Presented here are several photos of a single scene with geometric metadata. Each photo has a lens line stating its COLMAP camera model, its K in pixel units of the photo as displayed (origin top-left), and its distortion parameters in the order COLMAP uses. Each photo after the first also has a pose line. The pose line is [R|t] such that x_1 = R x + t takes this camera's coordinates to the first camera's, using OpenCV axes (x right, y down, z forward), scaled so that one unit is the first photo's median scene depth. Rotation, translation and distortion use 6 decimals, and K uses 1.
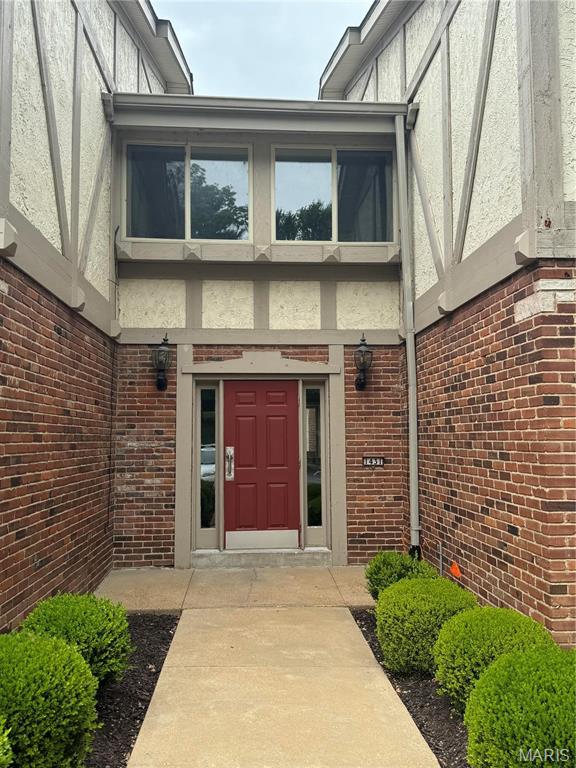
lens RADIAL K [[684.7, 0, 291.5], [0, 684.7, 385.3], [0, 0, 1]] dist [0.072888, -0.123518]
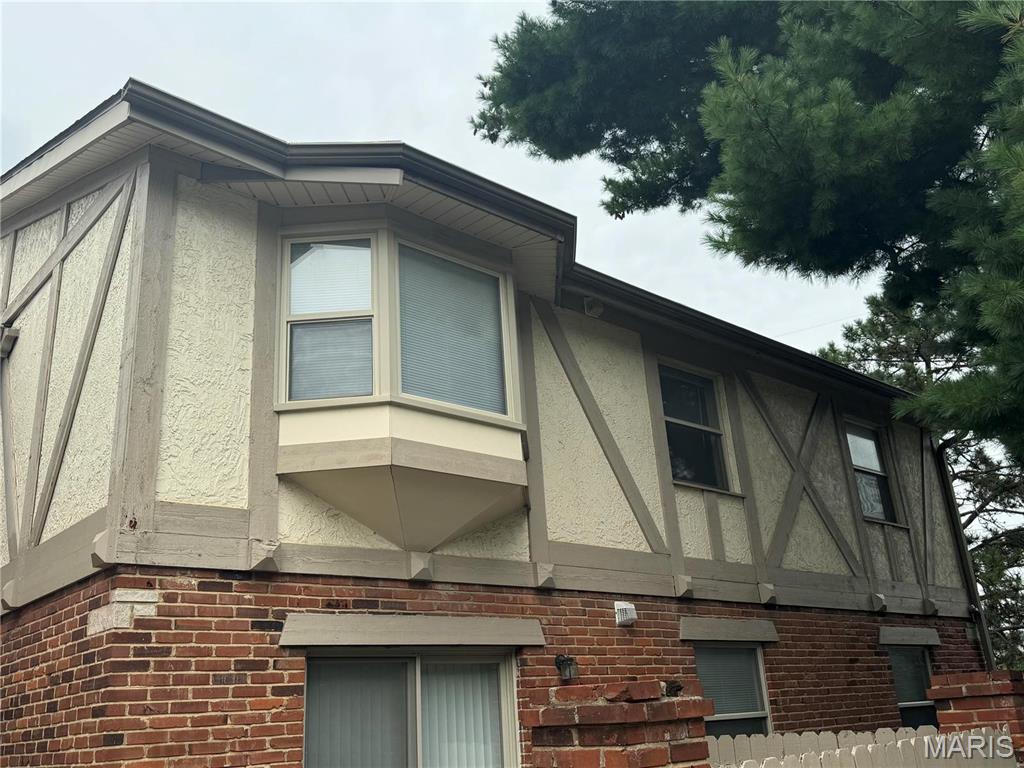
lens RADIAL K [[913.0, 0, 512.1], [0, 913.0, 385.4], [0, 0, 1]] dist [0.072888, -0.123518]
pose [[0.787955, 0.172748, 0.591003, 0.016322], [0.012427, 0.955180, -0.295764, -0.029373], [-0.615607, 0.240393, 0.750493, -0.128719]]
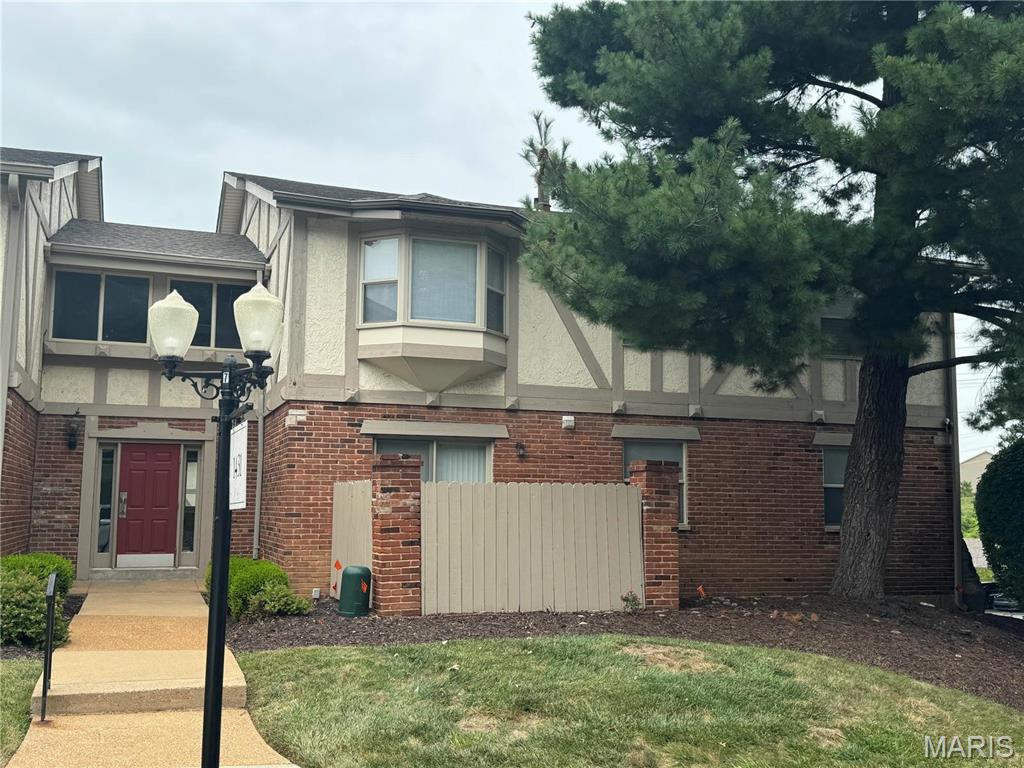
lens RADIAL K [[1033.8, 0, 515.5], [0, 1033.8, 392.9], [0, 0, 1]] dist [0.048533, 0.000000]
pose [[0.959761, 0.045882, 0.277046, 0.082350], [-0.036555, 0.998580, -0.038740, -0.062238], [-0.278430, 0.027054, 0.960075, -1.344181]]
